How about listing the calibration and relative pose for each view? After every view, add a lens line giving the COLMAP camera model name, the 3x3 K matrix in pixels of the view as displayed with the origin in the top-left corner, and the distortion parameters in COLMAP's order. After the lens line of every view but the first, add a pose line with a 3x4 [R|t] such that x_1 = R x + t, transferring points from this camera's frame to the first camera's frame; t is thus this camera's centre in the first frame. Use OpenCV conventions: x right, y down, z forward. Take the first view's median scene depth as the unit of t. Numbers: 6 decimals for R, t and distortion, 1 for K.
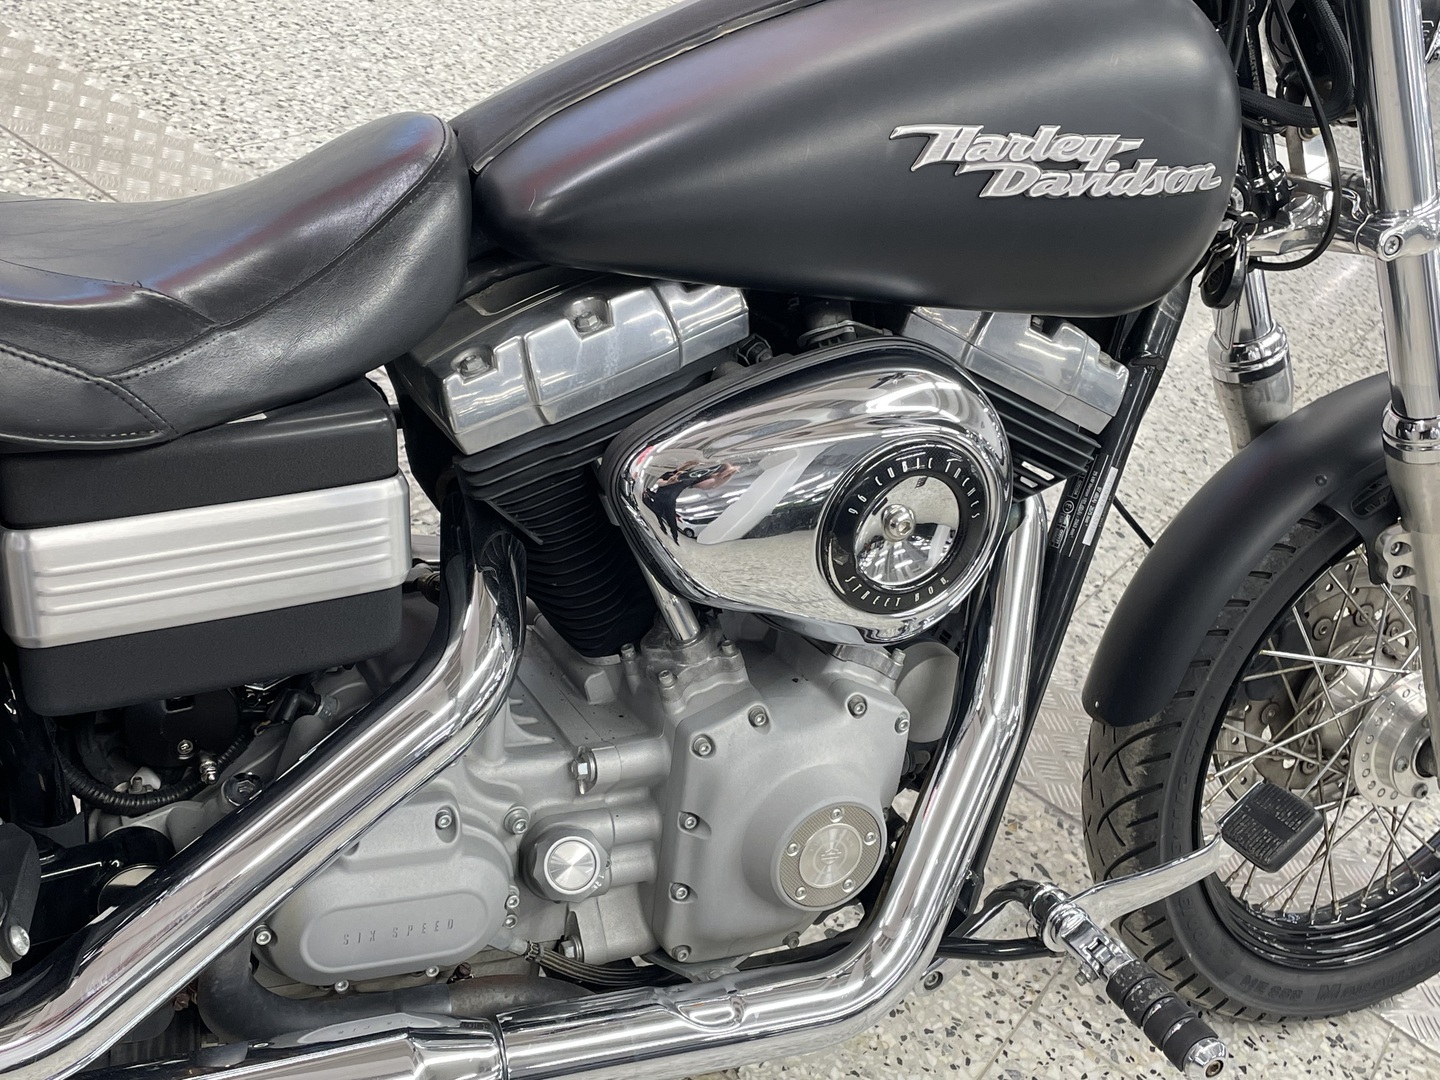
lens RADIAL K [[1672.4, 0, 712.8], [0, 1672.4, 541.9], [0, 0, 1]] dist [0.112435, -0.215858]
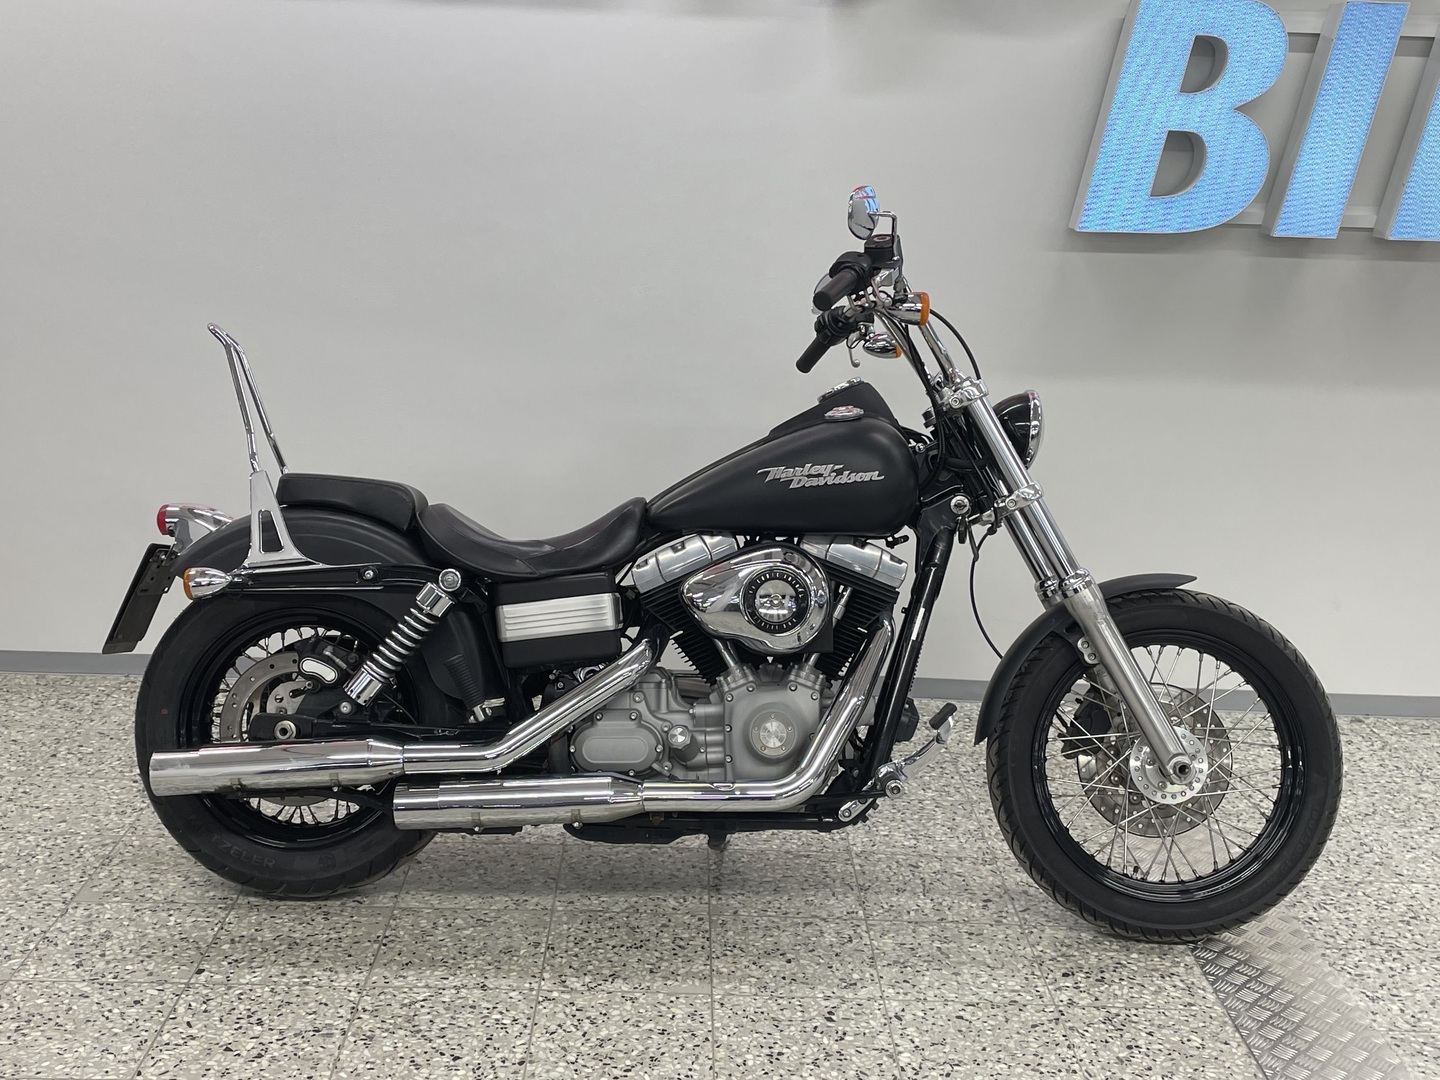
lens RADIAL K [[1672.4, 0, 712.8], [0, 1672.4, 541.9], [0, 0, 1]] dist [0.112435, -0.215858]
pose [[0.888046, -0.147630, -0.435407, 1.253589], [-0.043453, 0.915852, -0.399157, 1.024912], [0.457696, 0.373389, 0.806904, -1.371874]]
